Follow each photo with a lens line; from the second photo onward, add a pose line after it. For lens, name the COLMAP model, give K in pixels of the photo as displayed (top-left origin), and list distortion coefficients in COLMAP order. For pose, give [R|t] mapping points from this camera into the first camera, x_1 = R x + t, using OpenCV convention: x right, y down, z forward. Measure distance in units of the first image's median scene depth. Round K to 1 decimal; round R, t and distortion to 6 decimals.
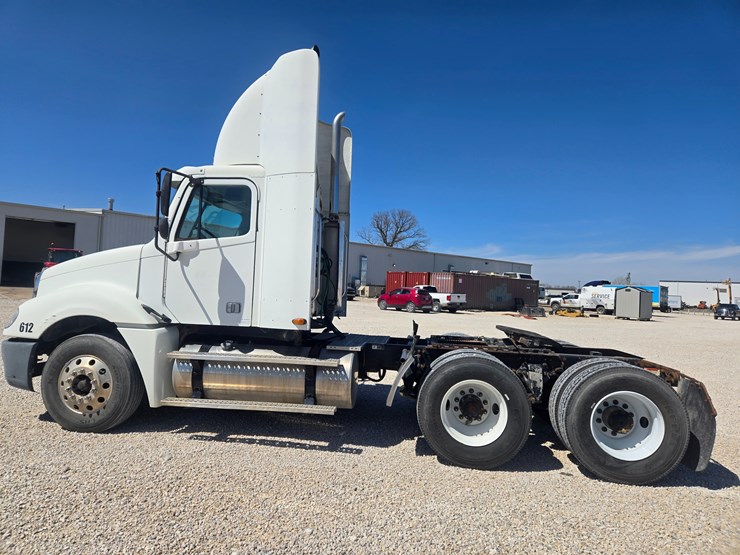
lens RADIAL K [[492.9, 0, 361.7], [0, 492.9, 276.1], [0, 0, 1]] dist [0.082414, -0.061604]
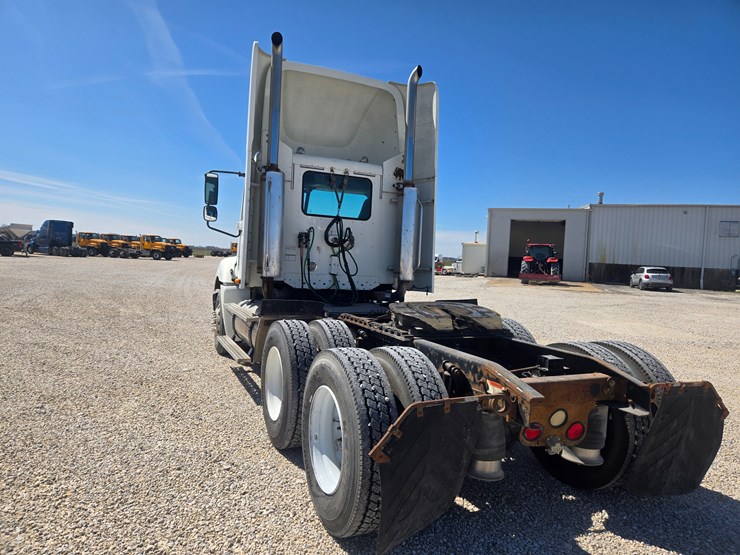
lens RADIAL K [[492.9, 0, 361.7], [0, 492.9, 276.1], [0, 0, 1]] dist [0.082414, -0.061604]
pose [[0.505261, 0.007087, -0.862938, 0.965790], [-0.003119, 0.999975, 0.006386, 0.066324], [0.862961, -0.000535, 0.505270, 0.608798]]
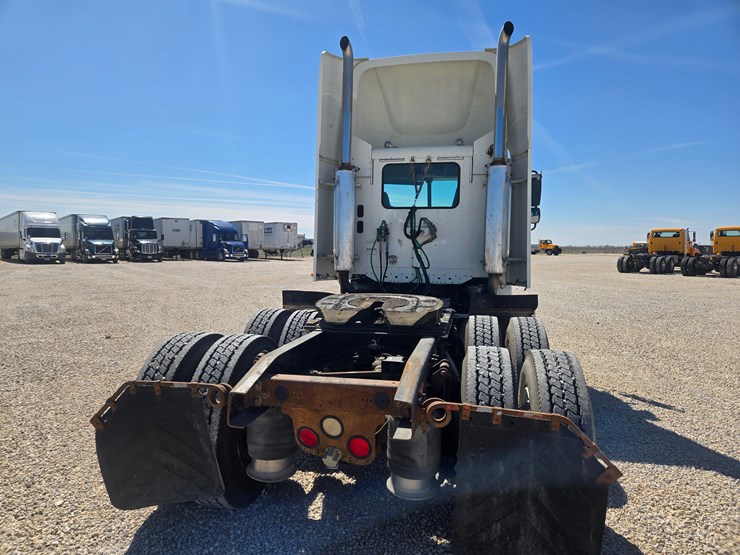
lens RADIAL K [[492.9, 0, 361.7], [0, 492.9, 276.1], [0, 0, 1]] dist [0.082414, -0.061604]
pose [[-0.099886, 0.008384, -0.994964, 1.062390], [0.007029, 0.999945, 0.007720, 0.080691], [0.994974, -0.006222, -0.099939, 1.160987]]
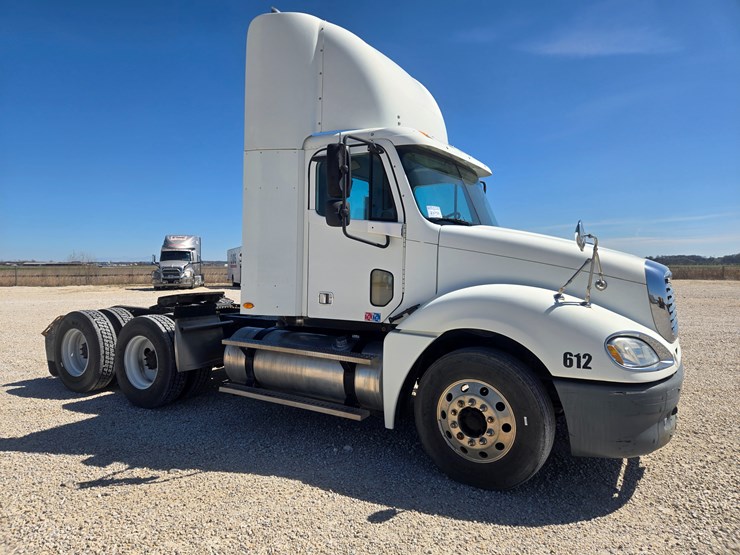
lens RADIAL K [[492.2, 0, 364.9], [0, 492.2, 274.4], [0, 0, 1]] dist [0.085561, -0.066335]
pose [[-0.906479, -0.060994, 0.417822, -0.630707], [-0.056803, 0.998132, 0.022472, 0.012046], [-0.418412, -0.003363, -0.908251, 2.151480]]
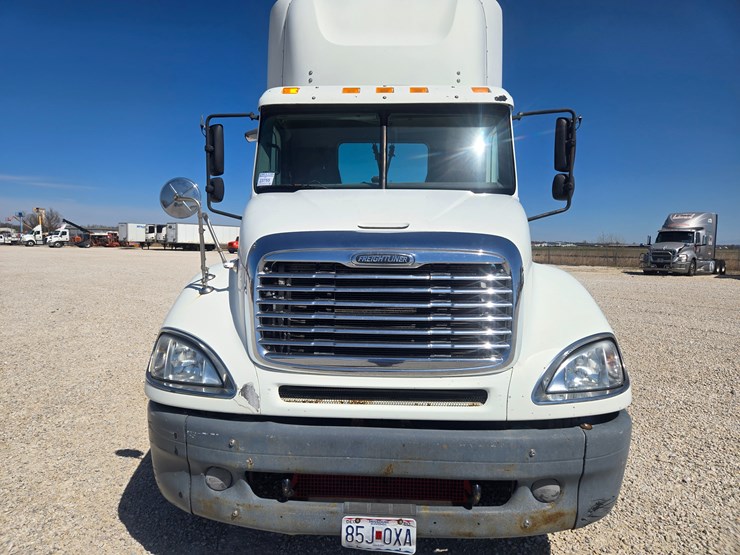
lens RADIAL K [[496.2, 0, 360.8], [0, 496.2, 277.7], [0, 0, 1]] dist [0.053278, -0.001861]
pose [[-0.080197, -0.124635, 0.988956, -1.130018], [-0.042969, 0.991662, 0.121491, -0.029213], [-0.995852, -0.032751, -0.084884, 1.302281]]
